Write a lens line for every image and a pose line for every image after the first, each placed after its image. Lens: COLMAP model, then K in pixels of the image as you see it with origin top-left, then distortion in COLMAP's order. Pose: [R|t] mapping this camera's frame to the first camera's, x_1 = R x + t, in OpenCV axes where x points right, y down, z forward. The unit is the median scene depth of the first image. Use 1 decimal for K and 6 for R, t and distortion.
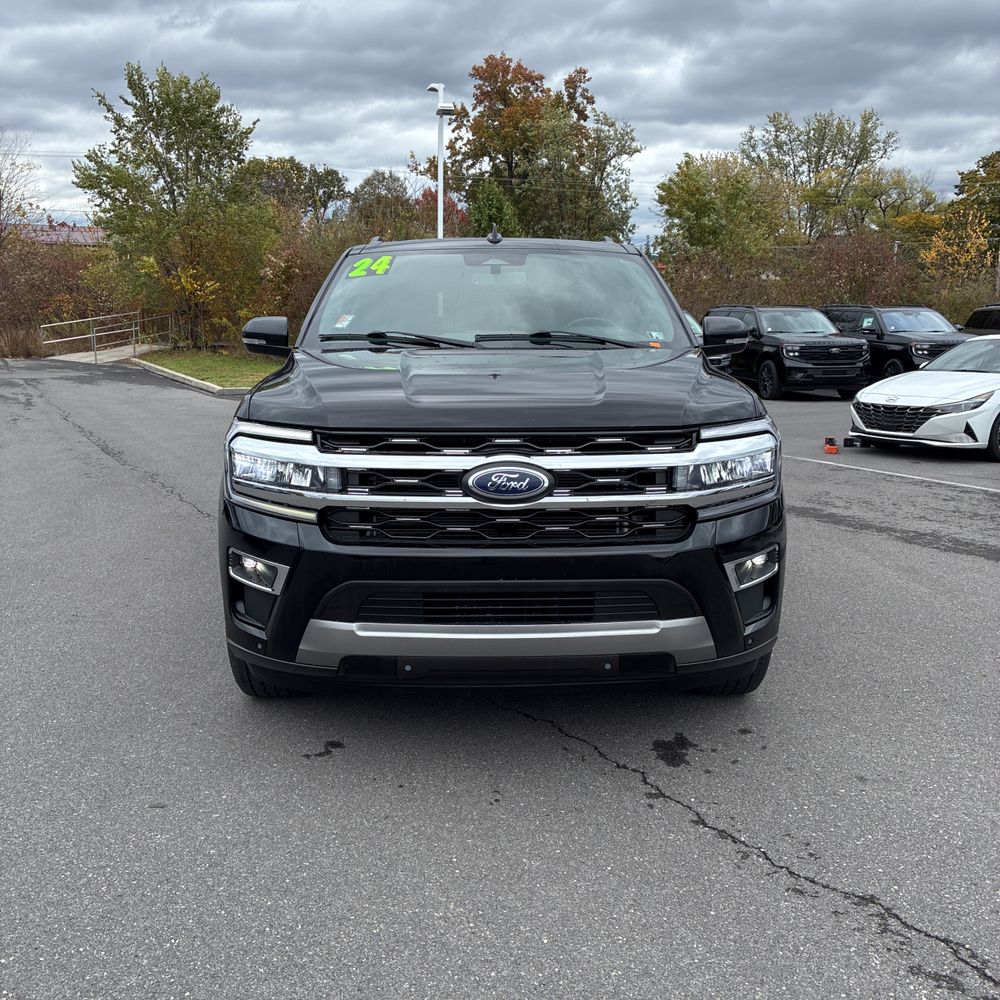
lens RADIAL K [[1005.6, 0, 515.7], [0, 1005.6, 500.6], [0, 0, 1]] dist [0.026611, 0.000000]
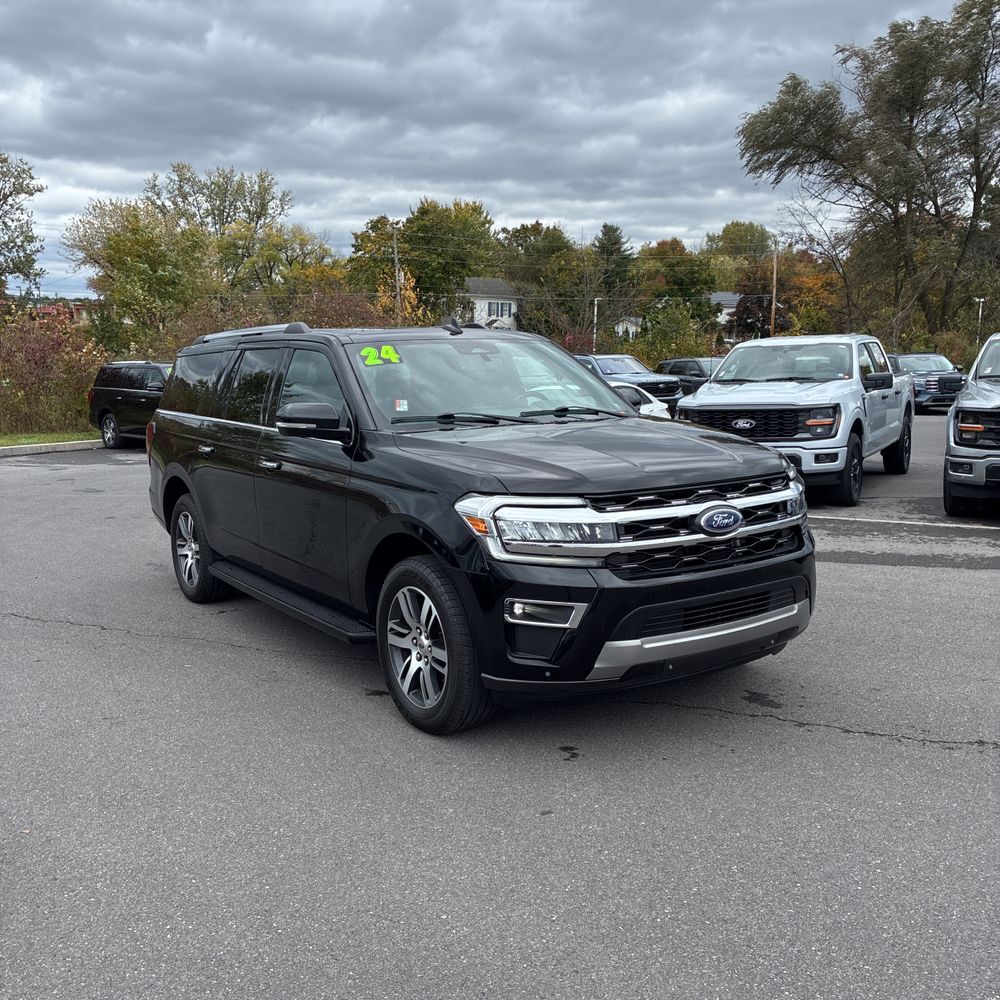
lens RADIAL K [[1005.6, 0, 513.7], [0, 1005.6, 492.9], [0, 0, 1]] dist [0.026611, 0.000000]
pose [[0.846159, -0.084640, 0.526166, -0.104869], [0.112154, 0.993478, -0.020548, -0.006371], [-0.520995, 0.076399, 0.850134, -0.004787]]
